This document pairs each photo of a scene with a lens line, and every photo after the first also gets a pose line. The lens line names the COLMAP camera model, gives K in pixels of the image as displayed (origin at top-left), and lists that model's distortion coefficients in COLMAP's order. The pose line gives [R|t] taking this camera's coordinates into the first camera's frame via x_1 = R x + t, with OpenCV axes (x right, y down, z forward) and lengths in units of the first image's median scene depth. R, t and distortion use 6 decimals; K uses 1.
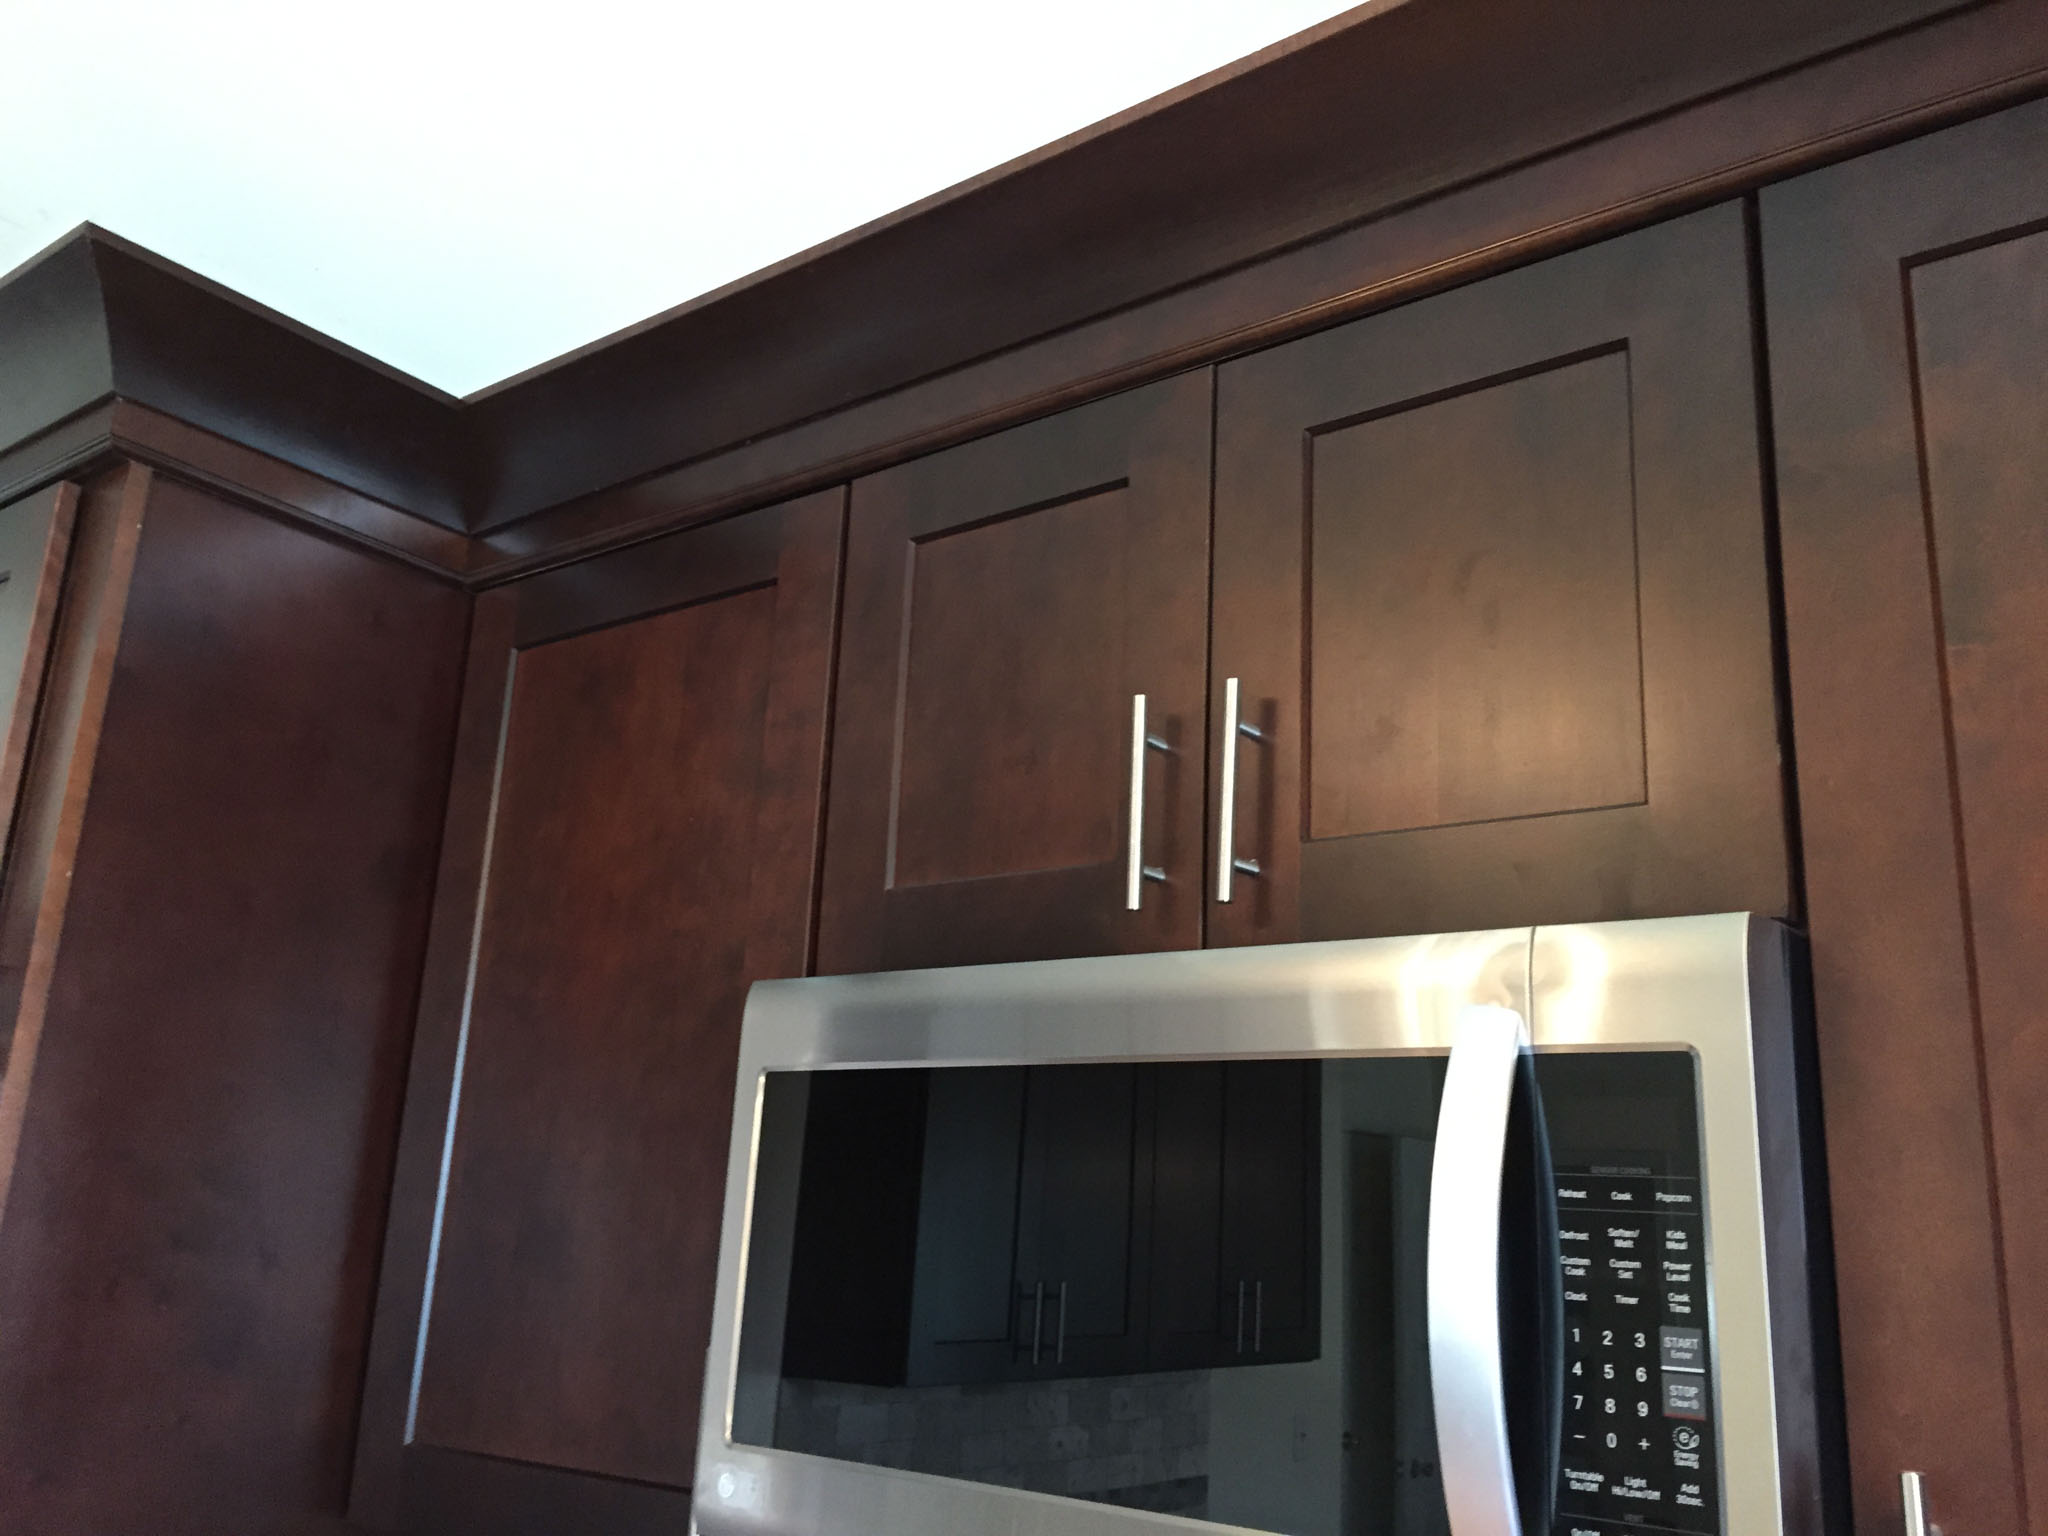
lens RADIAL K [[1749.8, 0, 1030.5], [0, 1749.8, 761.6], [0, 0, 1]] dist [0.093298, -0.132484]
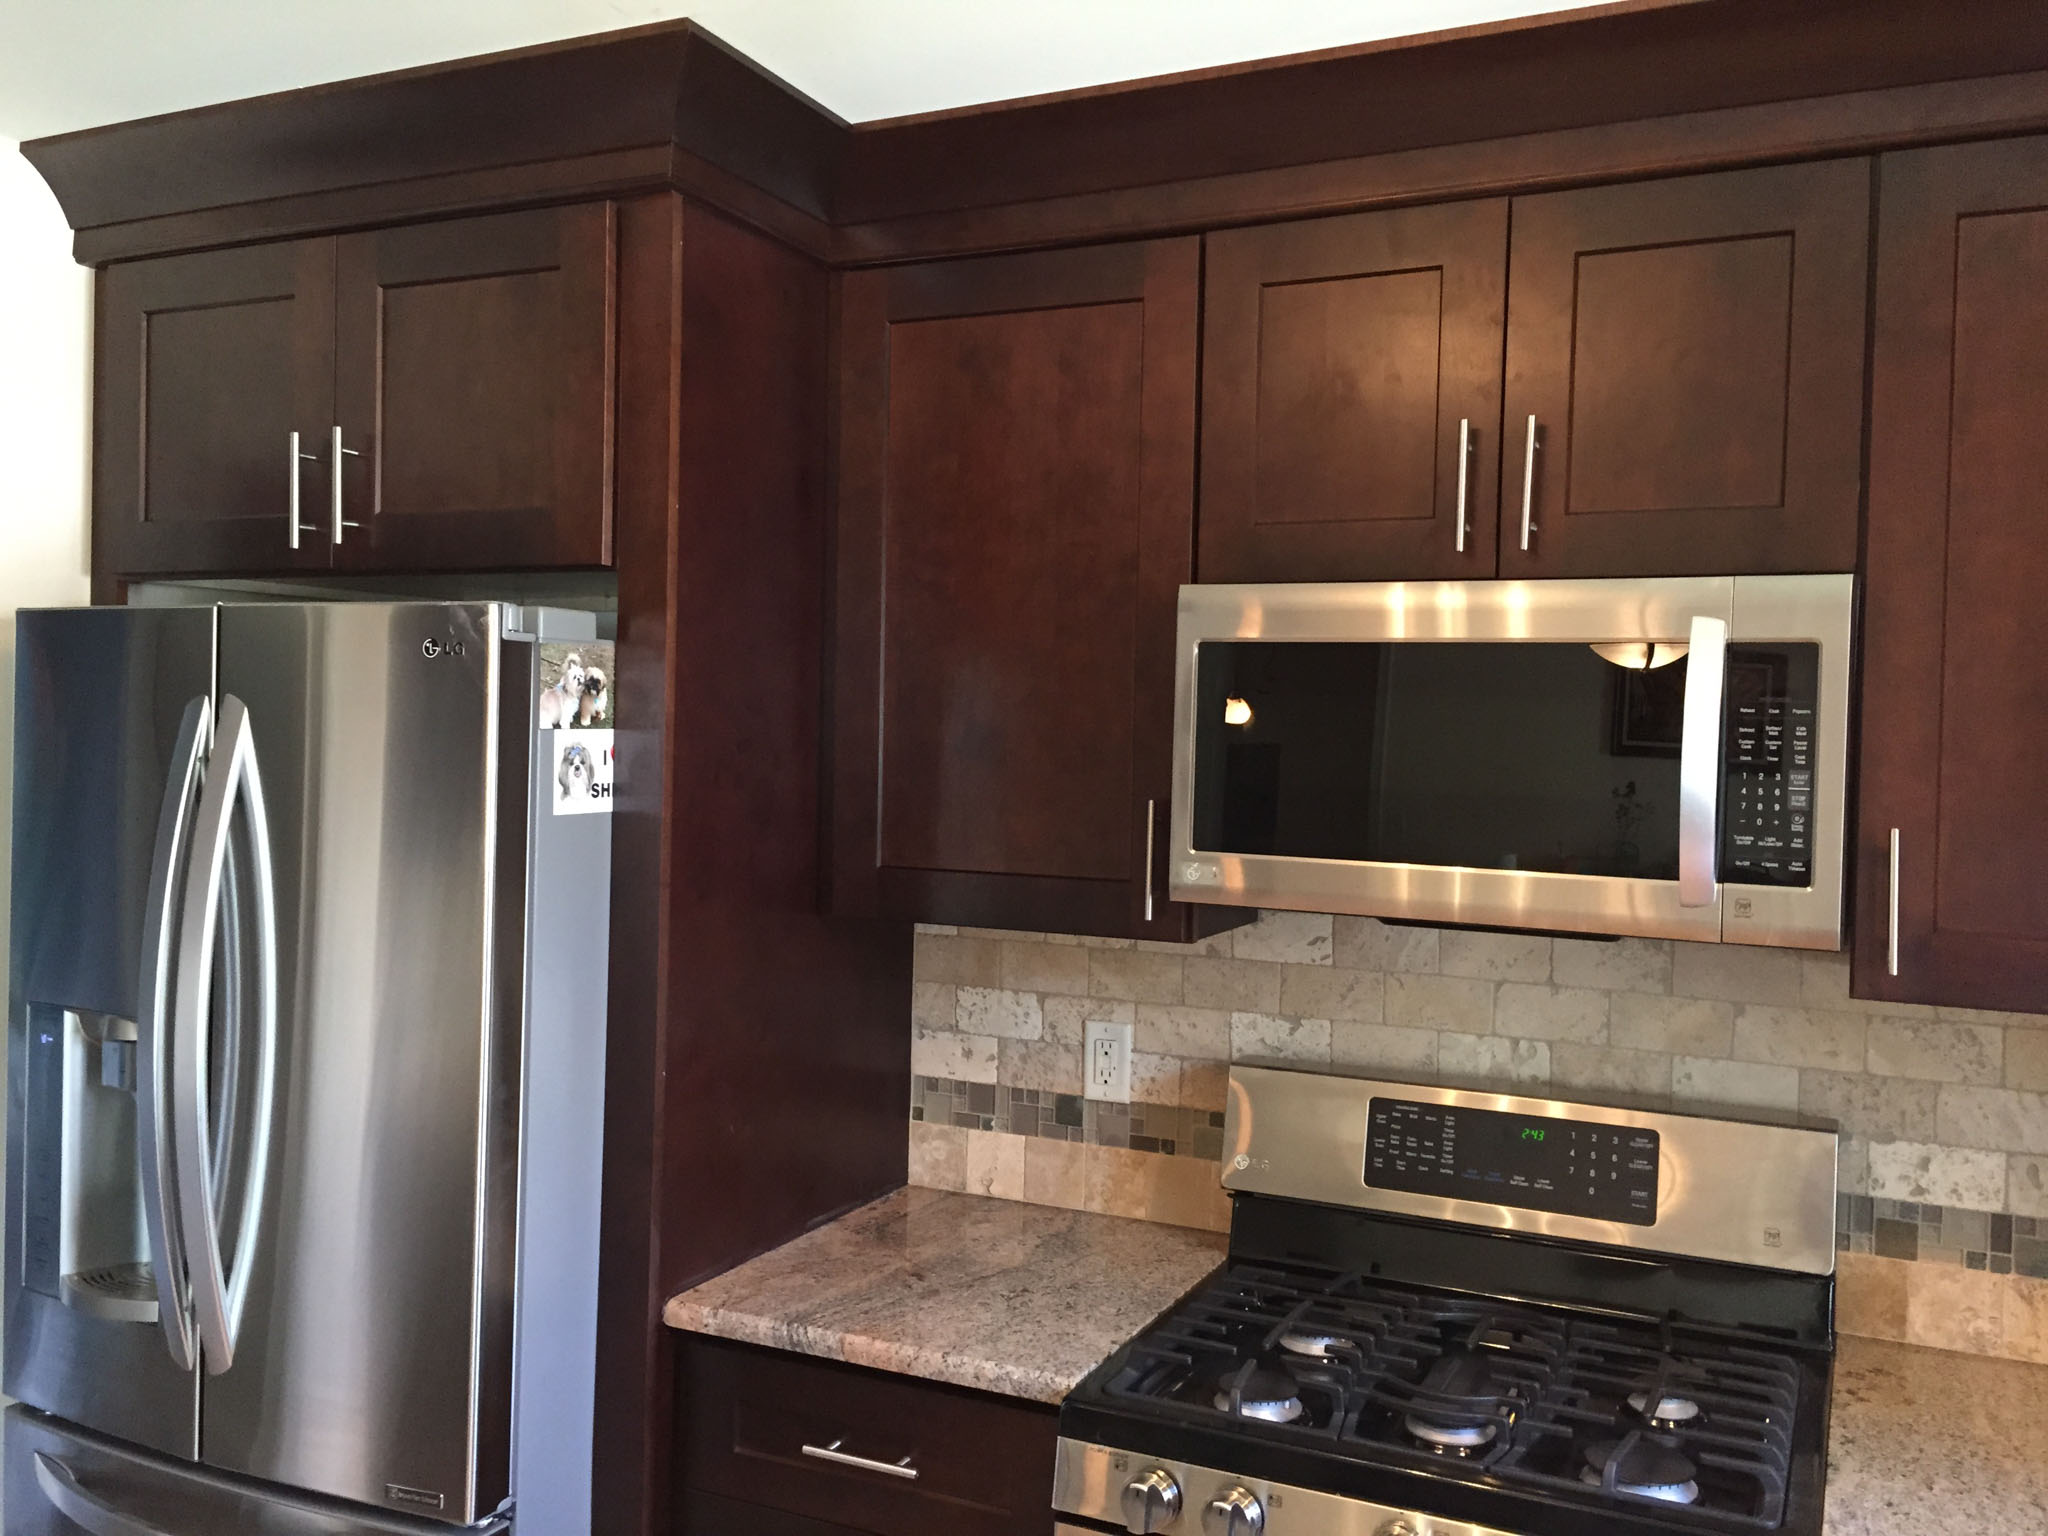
lens RADIAL K [[1749.8, 0, 1030.5], [0, 1749.8, 761.6], [0, 0, 1]] dist [0.093298, -0.132484]
pose [[0.978178, -0.030268, 0.205550, -0.934131], [-0.031047, 0.956929, 0.288656, -0.265582], [-0.205434, -0.288739, 0.935108, -0.764253]]
